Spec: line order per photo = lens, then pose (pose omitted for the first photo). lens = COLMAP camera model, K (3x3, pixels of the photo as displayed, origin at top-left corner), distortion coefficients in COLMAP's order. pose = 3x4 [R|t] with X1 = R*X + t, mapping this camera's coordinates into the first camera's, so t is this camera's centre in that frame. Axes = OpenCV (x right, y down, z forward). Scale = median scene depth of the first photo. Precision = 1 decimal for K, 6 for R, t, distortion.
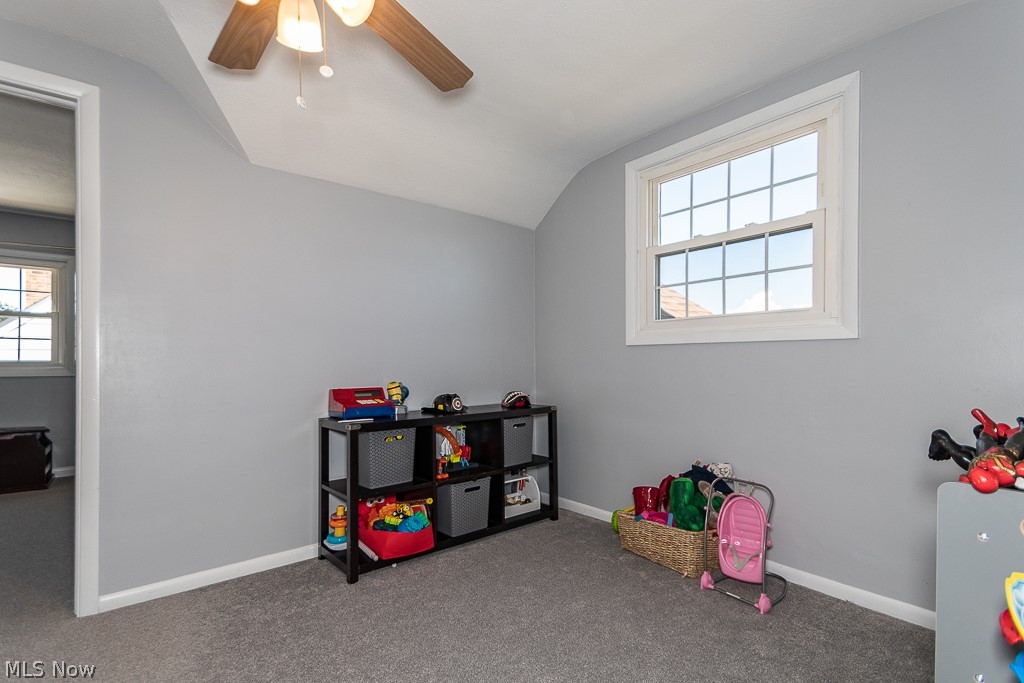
lens RADIAL K [[468.0, 0, 513.1], [0, 468.0, 362.4], [0, 0, 1]] dist [0.031637, -0.013180]
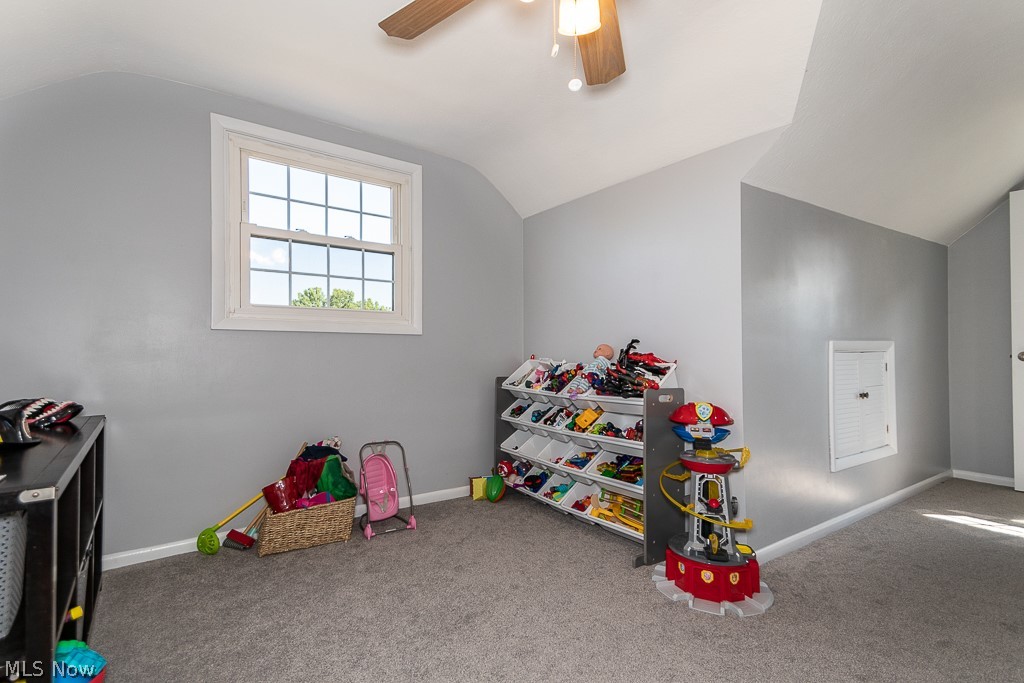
lens RADIAL K [[485.6, 0, 502.7], [0, 485.6, 340.3], [0, 0, 1]] dist [0.035107, -0.013656]
pose [[0.077253, 0.021202, 0.996786, -0.666282], [0.000754, 0.999772, -0.021324, 0.003335], [-0.997011, 0.002399, 0.077220, 0.465530]]
